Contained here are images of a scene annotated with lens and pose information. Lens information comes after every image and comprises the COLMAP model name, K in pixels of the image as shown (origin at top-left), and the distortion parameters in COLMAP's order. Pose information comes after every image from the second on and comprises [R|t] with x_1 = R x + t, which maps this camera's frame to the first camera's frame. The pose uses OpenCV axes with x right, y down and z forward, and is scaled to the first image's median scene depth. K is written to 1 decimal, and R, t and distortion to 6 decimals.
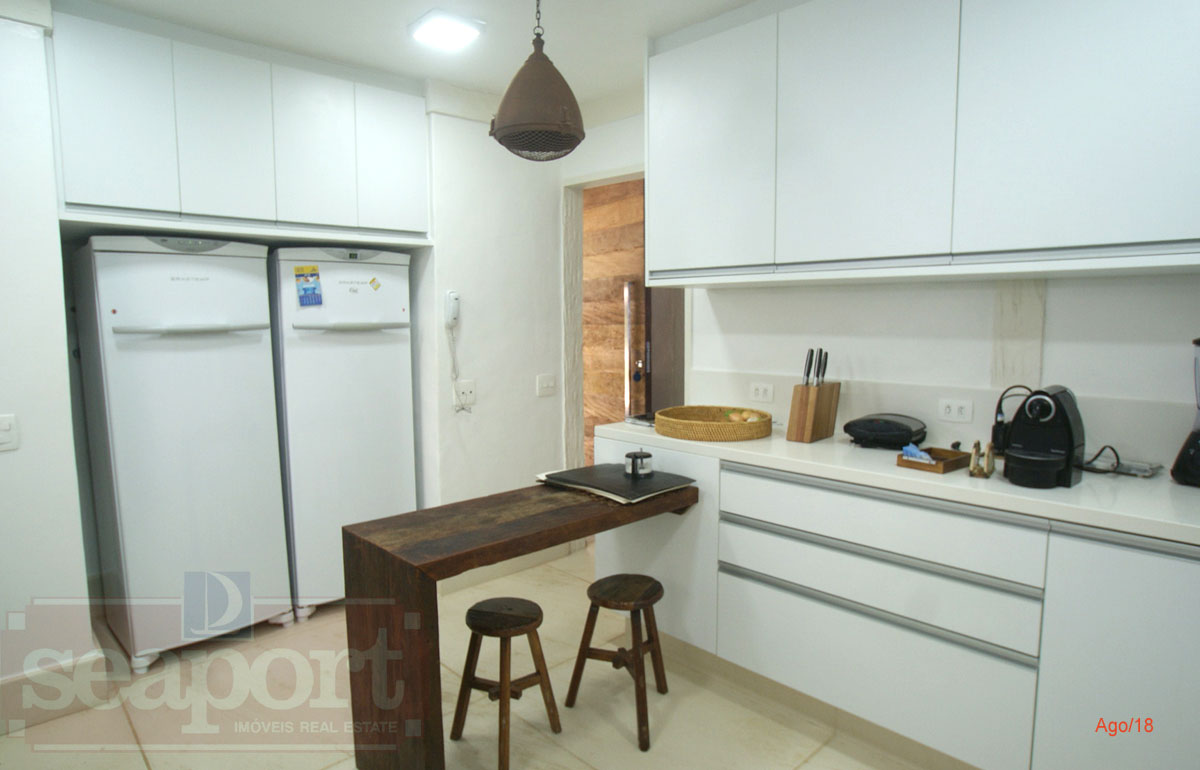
lens RADIAL K [[710.8, 0, 626.8], [0, 710.8, 381.2], [0, 0, 1]] dist [-0.047601, -0.000118]
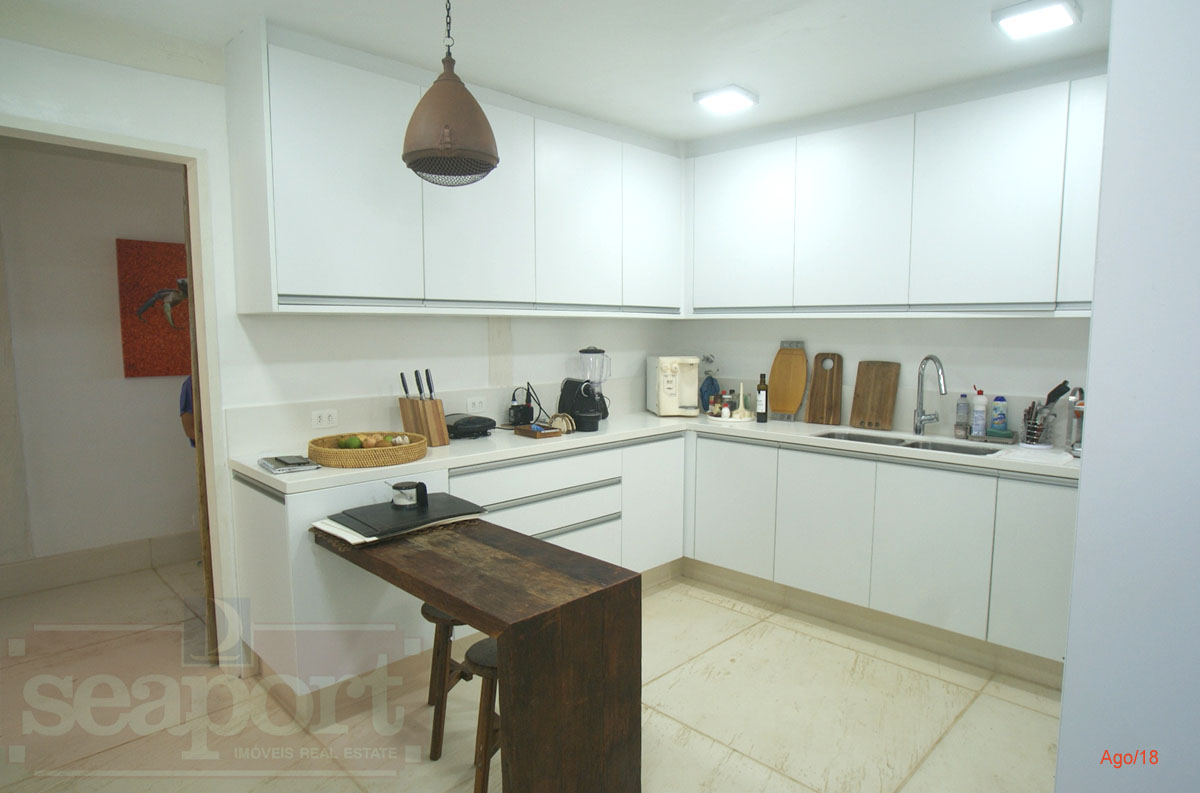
lens RADIAL K [[685.3, 0, 600.0], [0, 685.3, 396.5], [0, 0, 1]] dist [-0.003746, -0.000377]
pose [[-0.013442, -0.094742, 0.995411, -1.062354], [0.095178, 0.990860, 0.095594, -0.097101], [-0.995369, 0.096026, -0.004302, 0.827546]]
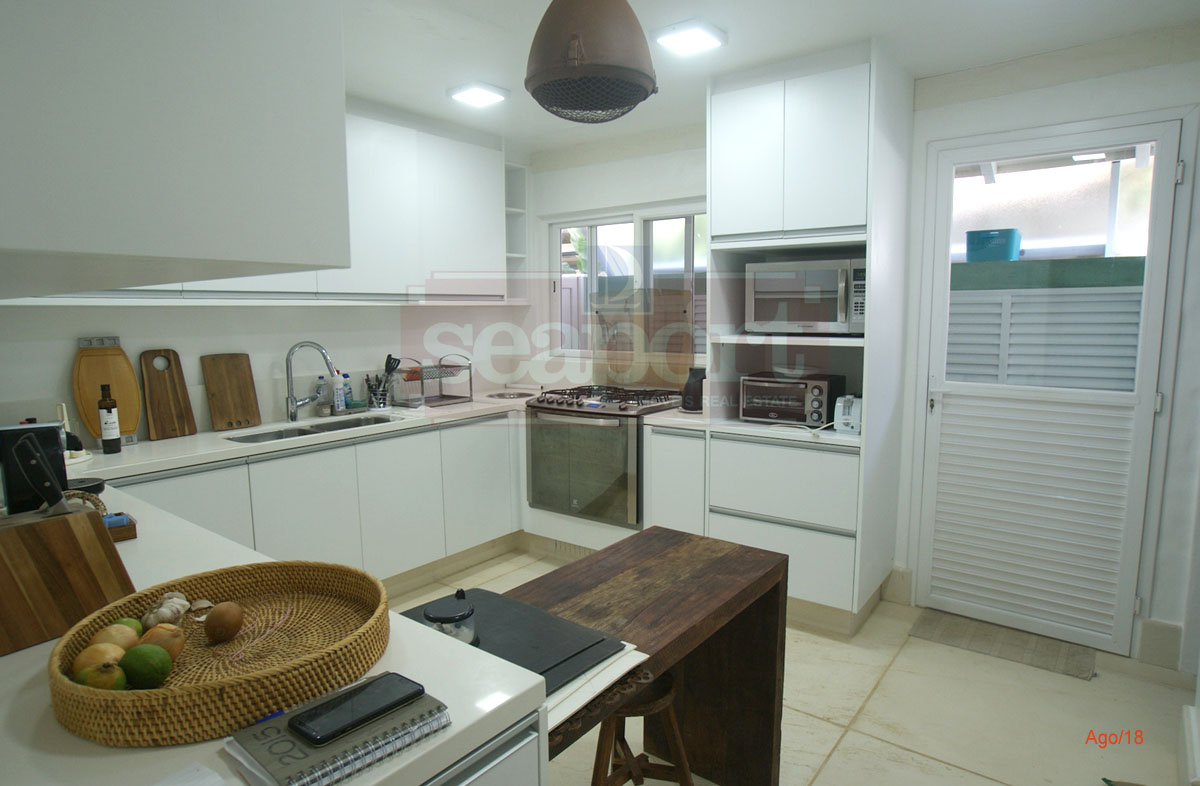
lens RADIAL K [[676.7, 0, 600.0], [0, 676.7, 393.0], [0, 0, 1]] dist [0.001765, 0.000128]
pose [[-0.991803, 0.032349, -0.123615, -0.043686], [0.004664, 0.975942, 0.217980, -0.193521], [0.127692, 0.215616, -0.968093, 1.691949]]
